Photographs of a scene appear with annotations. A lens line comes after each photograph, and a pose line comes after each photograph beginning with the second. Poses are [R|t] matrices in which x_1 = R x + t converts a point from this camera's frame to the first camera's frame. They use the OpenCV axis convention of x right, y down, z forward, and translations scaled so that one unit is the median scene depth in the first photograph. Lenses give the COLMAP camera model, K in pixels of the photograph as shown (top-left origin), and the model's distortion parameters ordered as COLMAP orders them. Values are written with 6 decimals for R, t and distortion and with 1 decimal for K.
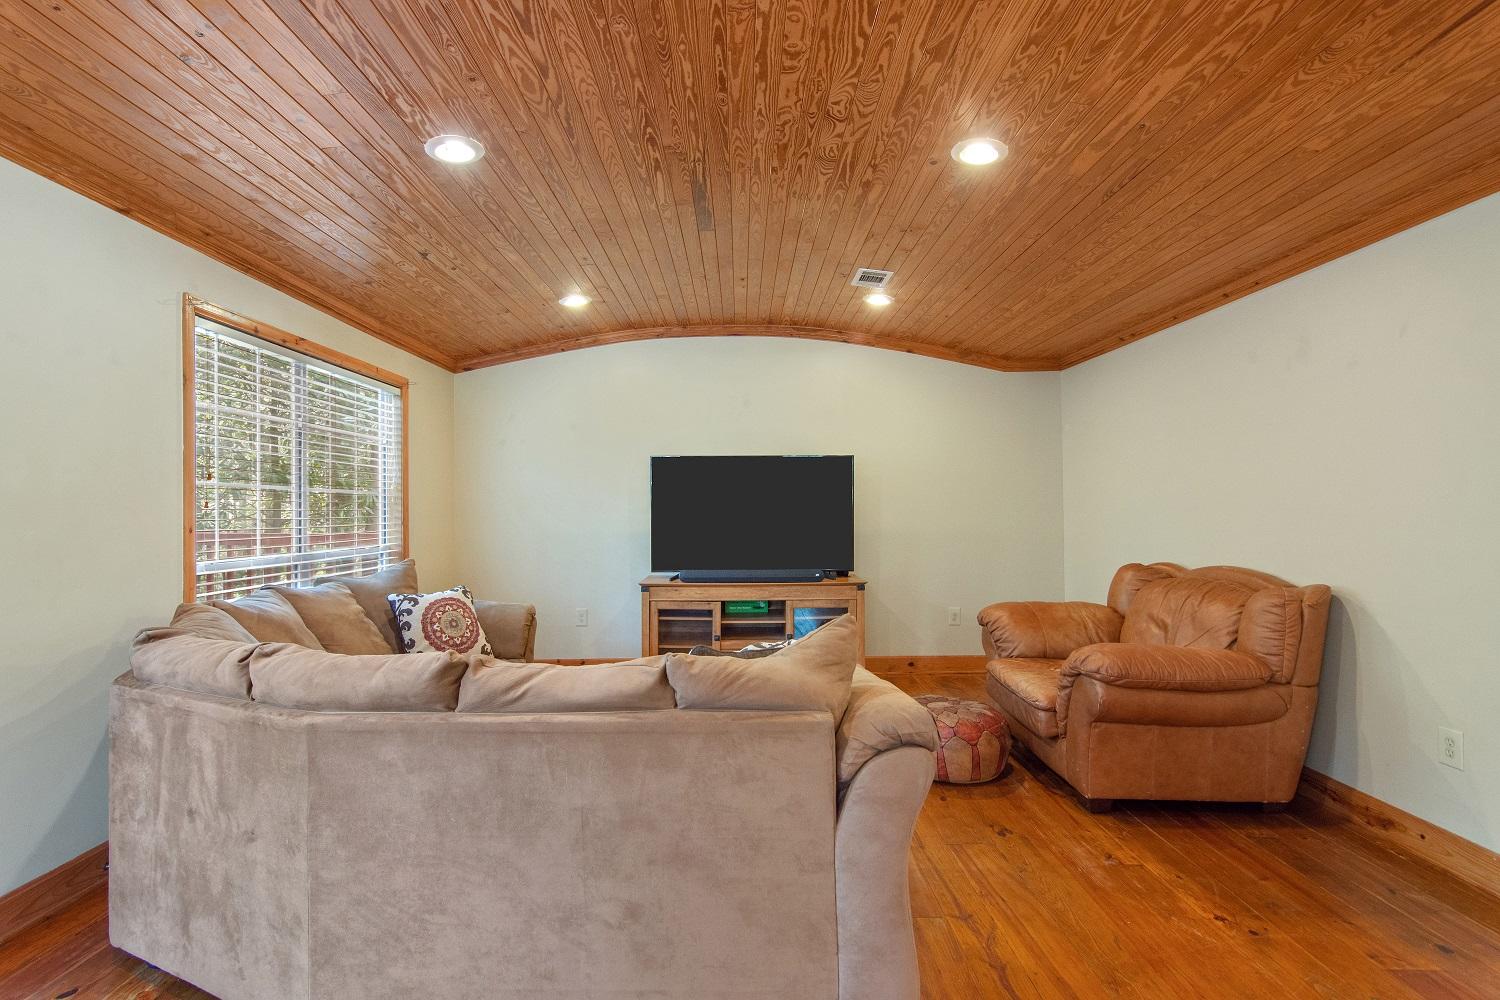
lens RADIAL K [[731.5, 0, 722.1], [0, 731.5, 487.0], [0, 0, 1]] dist [-0.001308, 0.001989]
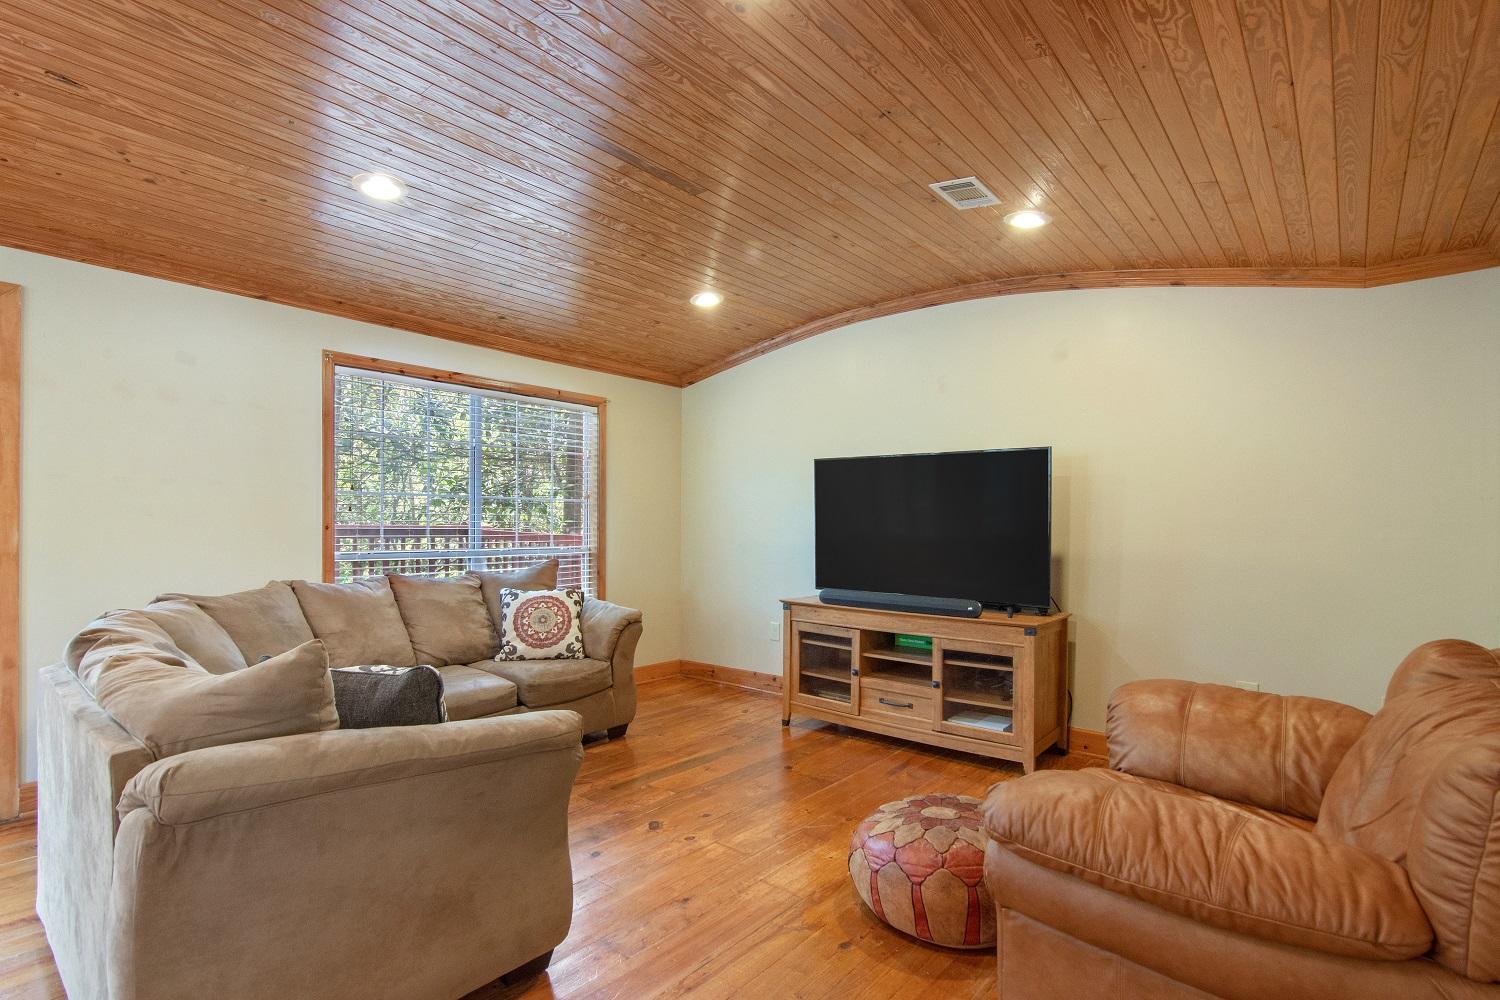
lens RADIAL K [[731.5, 0, 745.9], [0, 731.5, 512.2], [0, 0, 1]] dist [-0.001308, 0.001989]
pose [[0.770084, 0.005838, -0.637916, 0.447460], [0.004717, 0.999879, 0.014845, 0.009895], [0.637925, -0.014441, 0.769963, 0.287525]]
